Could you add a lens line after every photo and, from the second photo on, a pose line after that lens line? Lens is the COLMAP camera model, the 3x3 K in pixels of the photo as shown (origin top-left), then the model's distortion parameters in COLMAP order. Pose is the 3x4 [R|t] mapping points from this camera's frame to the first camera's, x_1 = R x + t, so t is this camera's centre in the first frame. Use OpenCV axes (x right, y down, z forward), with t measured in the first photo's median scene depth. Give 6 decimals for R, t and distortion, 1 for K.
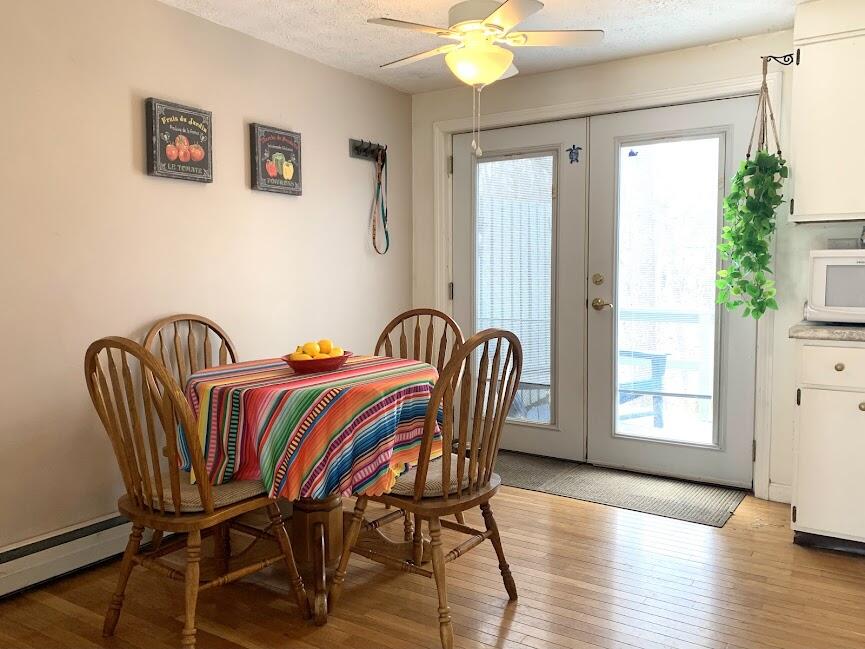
lens RADIAL K [[716.2, 0, 429.1], [0, 716.2, 326.8], [0, 0, 1]] dist [-0.008649, 0.015150]
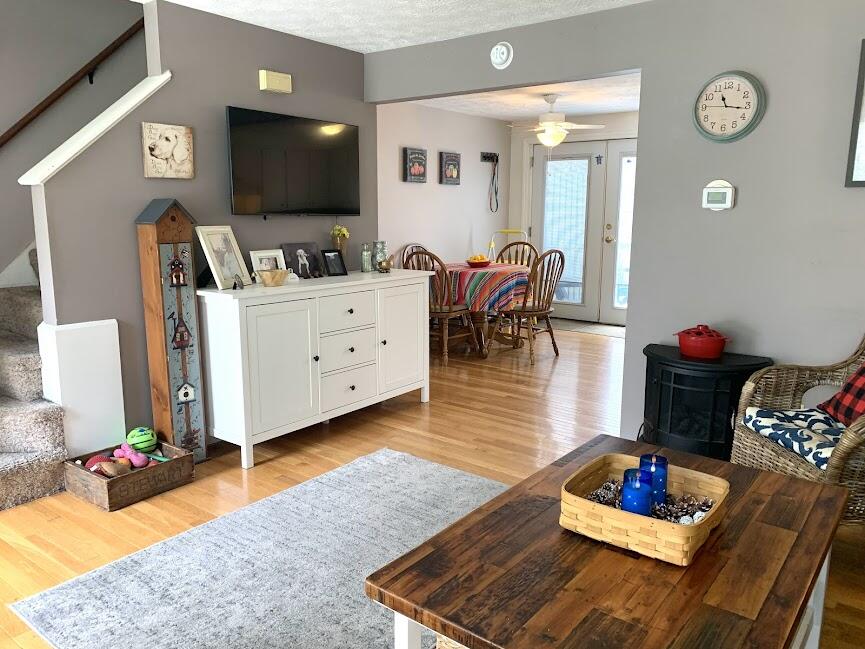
lens RADIAL K [[672.0, 0, 422.3], [0, 672.0, 347.3], [0, 0, 1]] dist [0.030801, -0.010717]
pose [[0.995350, 0.023637, -0.093384, -0.111301], [-0.011184, 0.991227, 0.131696, 0.028708], [0.095677, -0.130039, 0.986882, -1.133359]]
